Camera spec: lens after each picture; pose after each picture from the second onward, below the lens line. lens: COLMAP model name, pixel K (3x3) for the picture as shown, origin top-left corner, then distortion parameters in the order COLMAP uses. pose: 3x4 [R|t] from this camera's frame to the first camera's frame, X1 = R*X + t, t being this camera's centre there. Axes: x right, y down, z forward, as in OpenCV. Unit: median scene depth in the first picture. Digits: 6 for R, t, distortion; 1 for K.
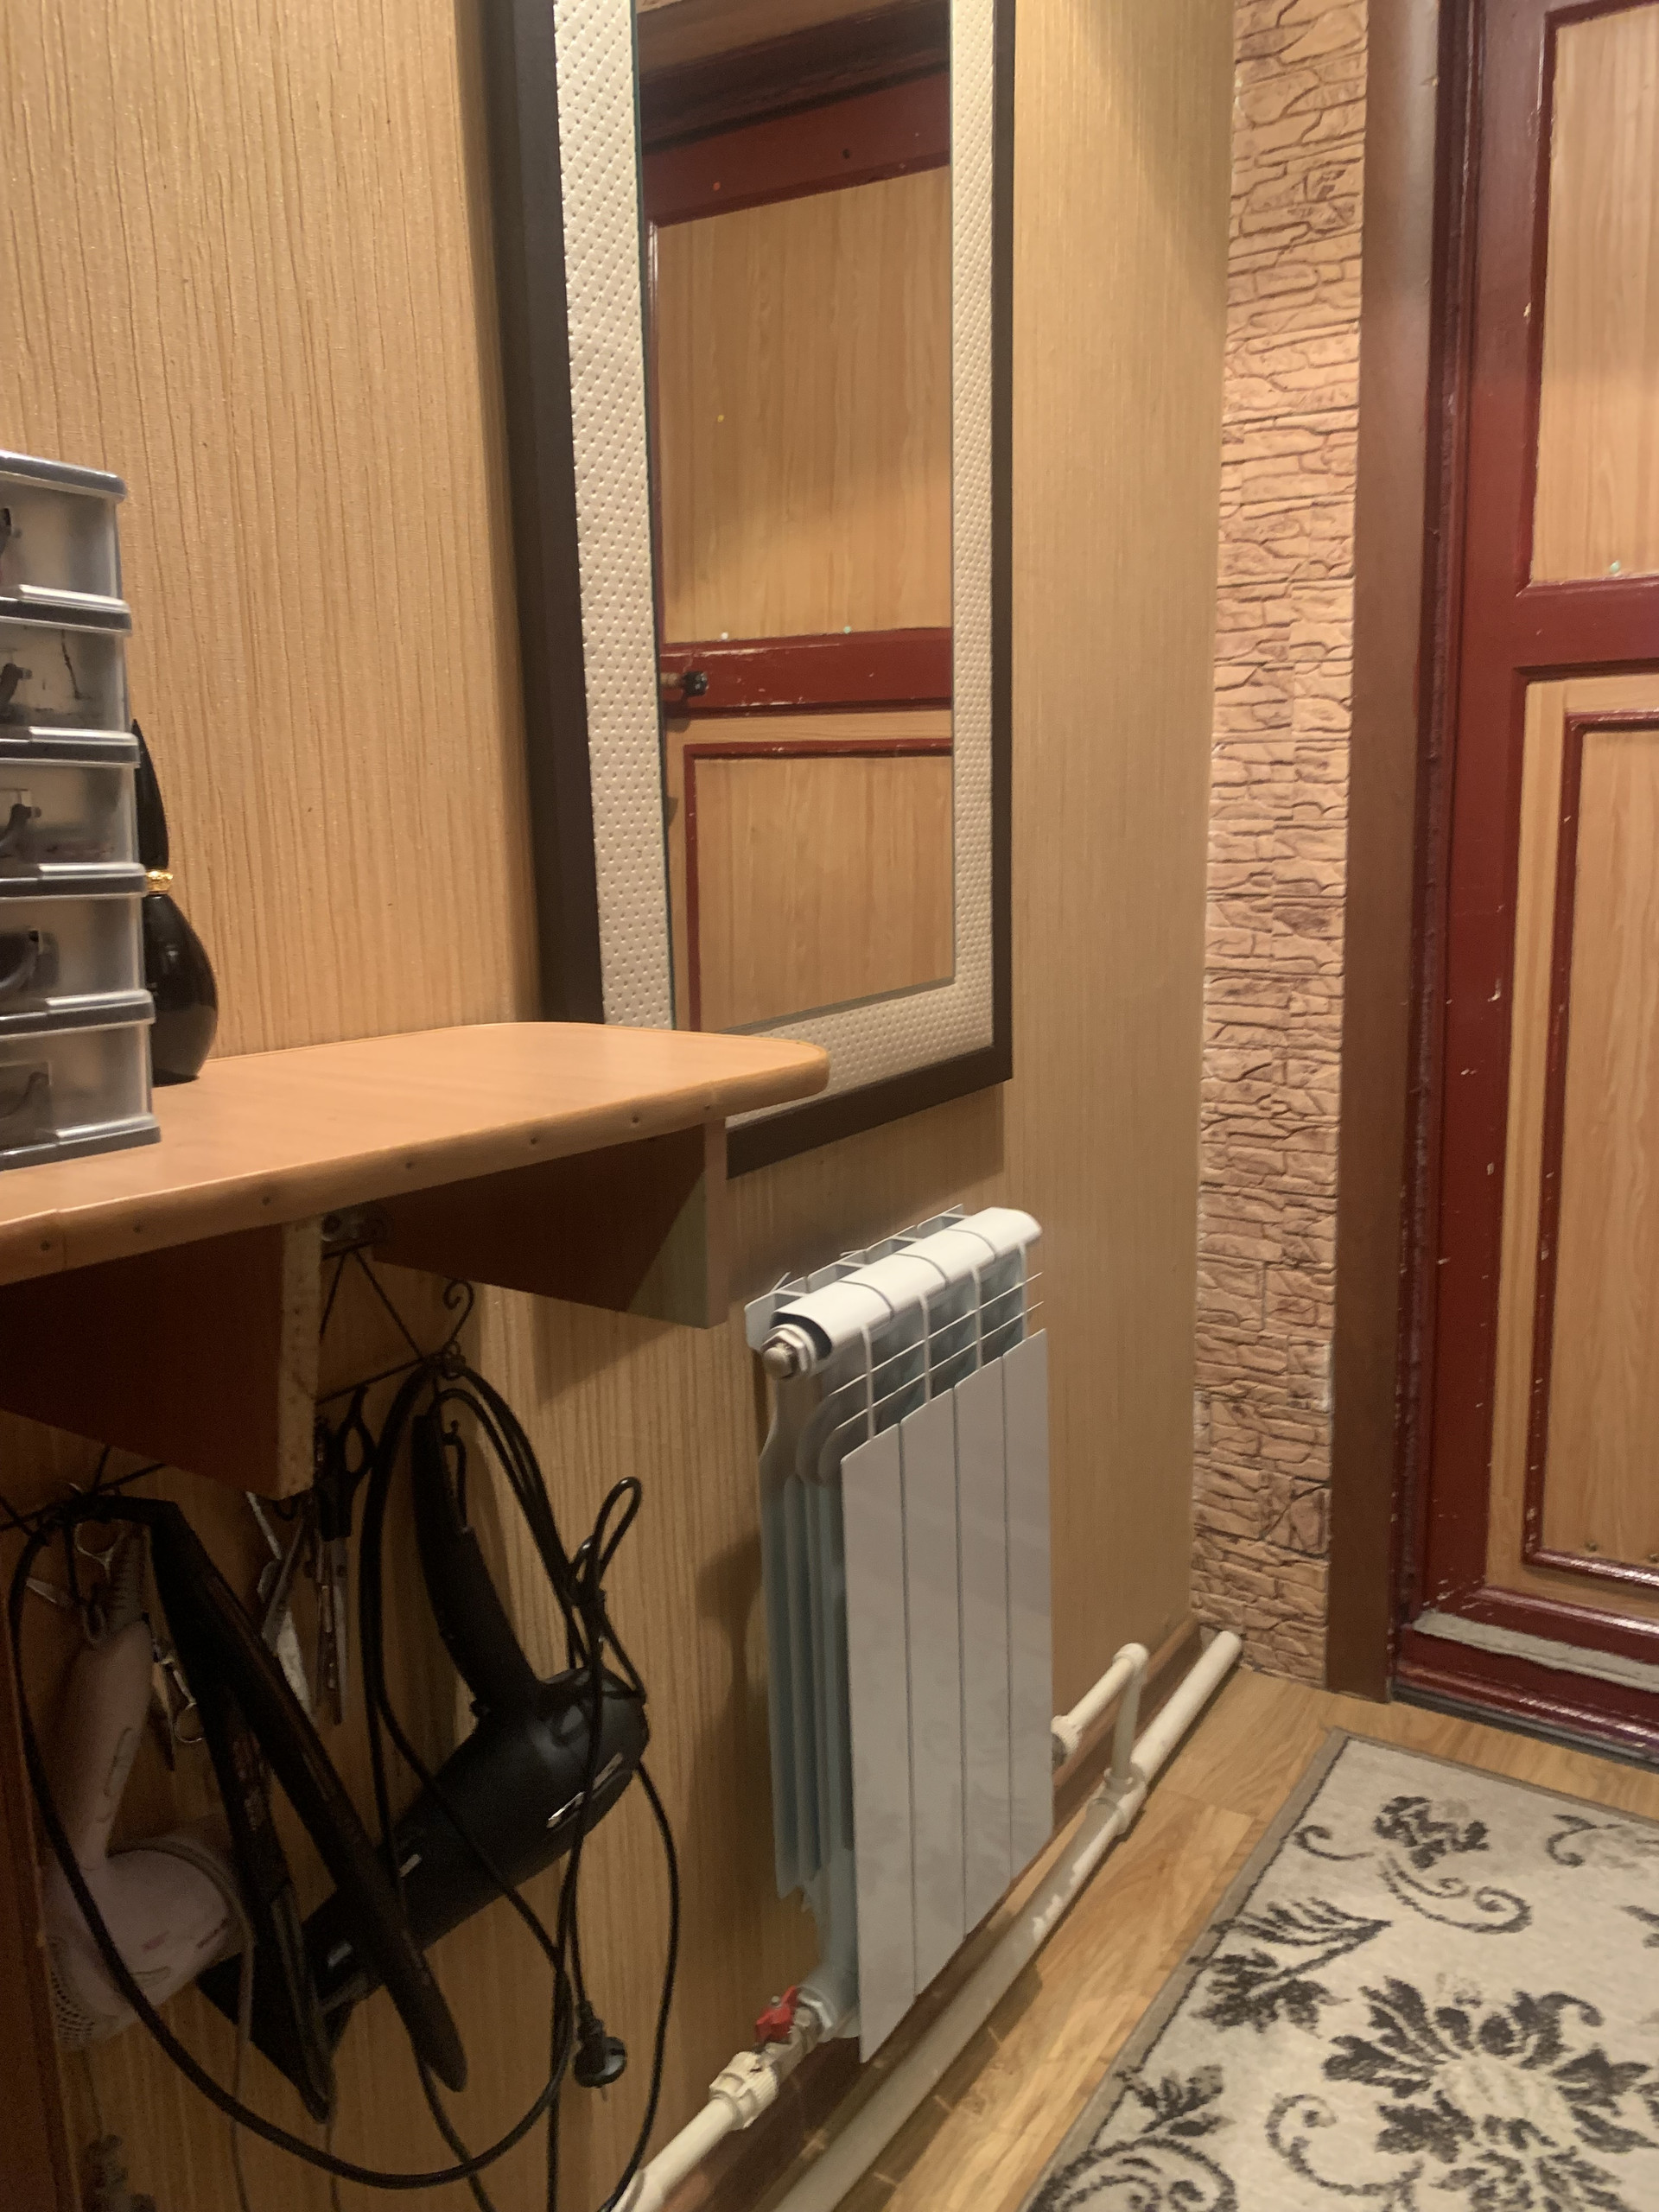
lens RADIAL K [[1676.3, 0, 834.9], [0, 1676.3, 1105.2], [0, 0, 1]] dist [0.033173, -0.037224]
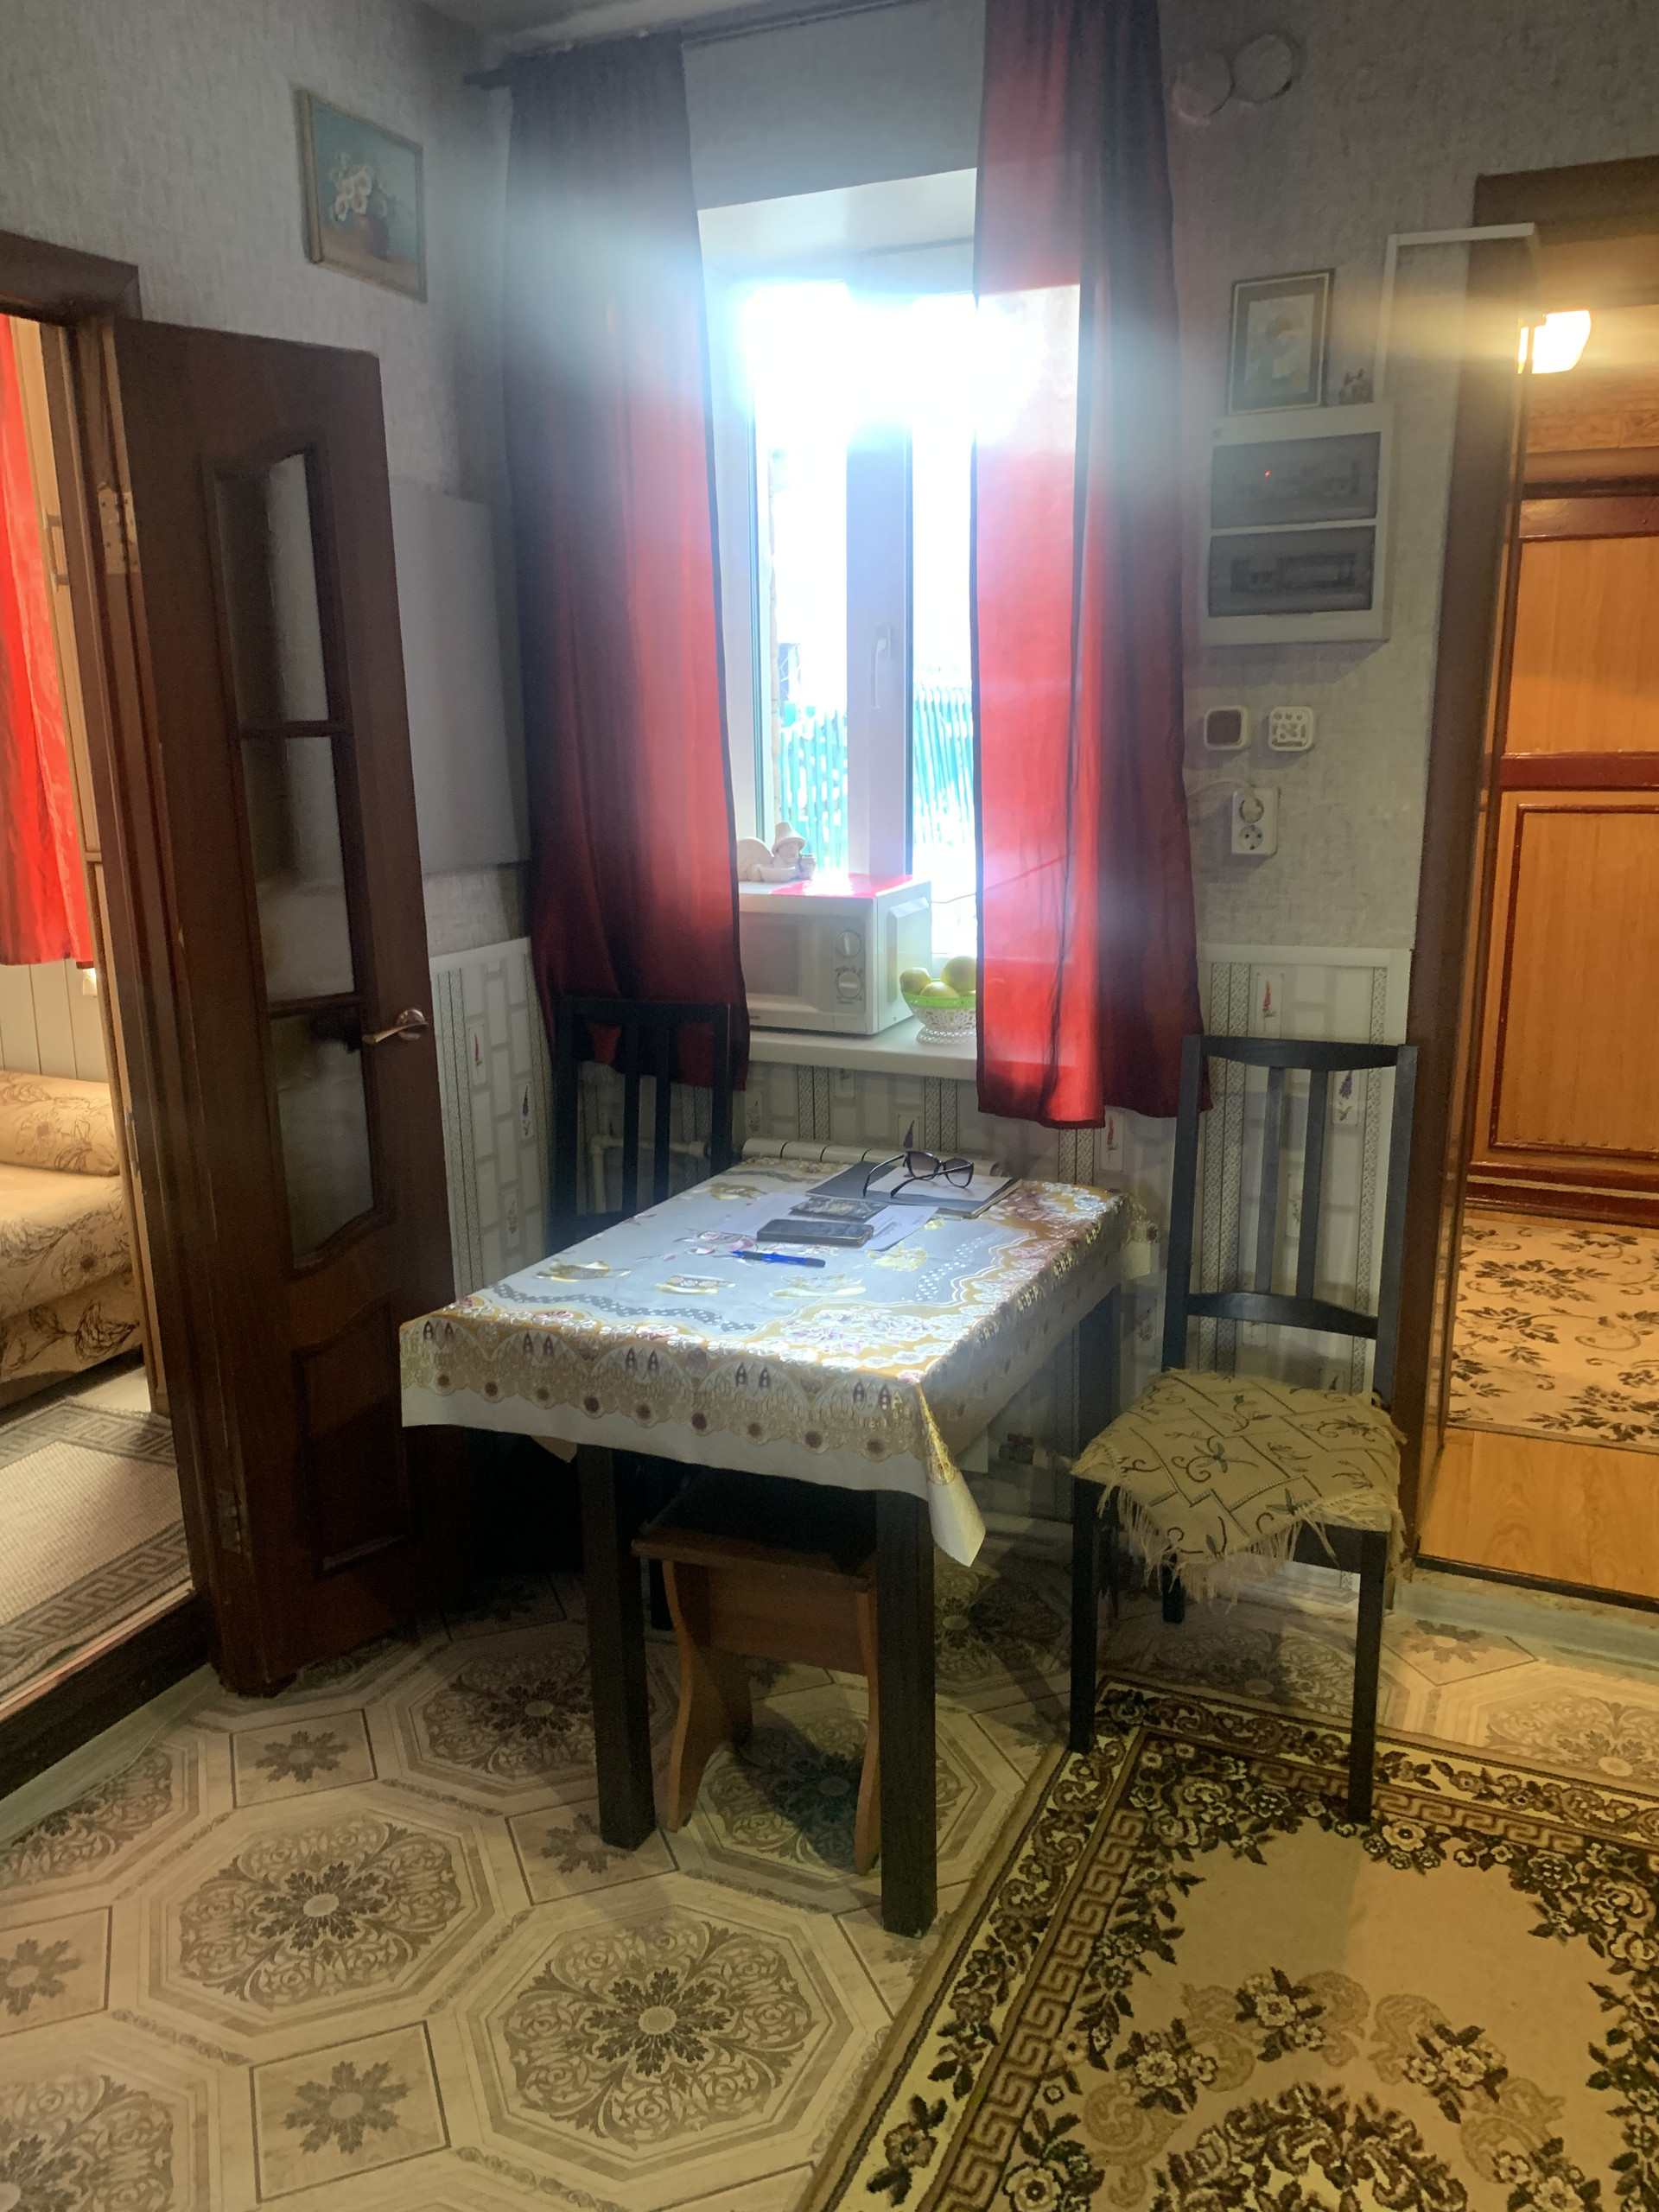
lens RADIAL K [[1676.3, 0, 842.4], [0, 1676.3, 1107.1], [0, 0, 1]] dist [0.033173, -0.037224]
pose [[0.978410, -0.024918, 0.205165, -1.362015], [0.014007, 0.998417, 0.054465, 0.086660], [-0.206198, -0.050415, 0.977211, -1.612626]]
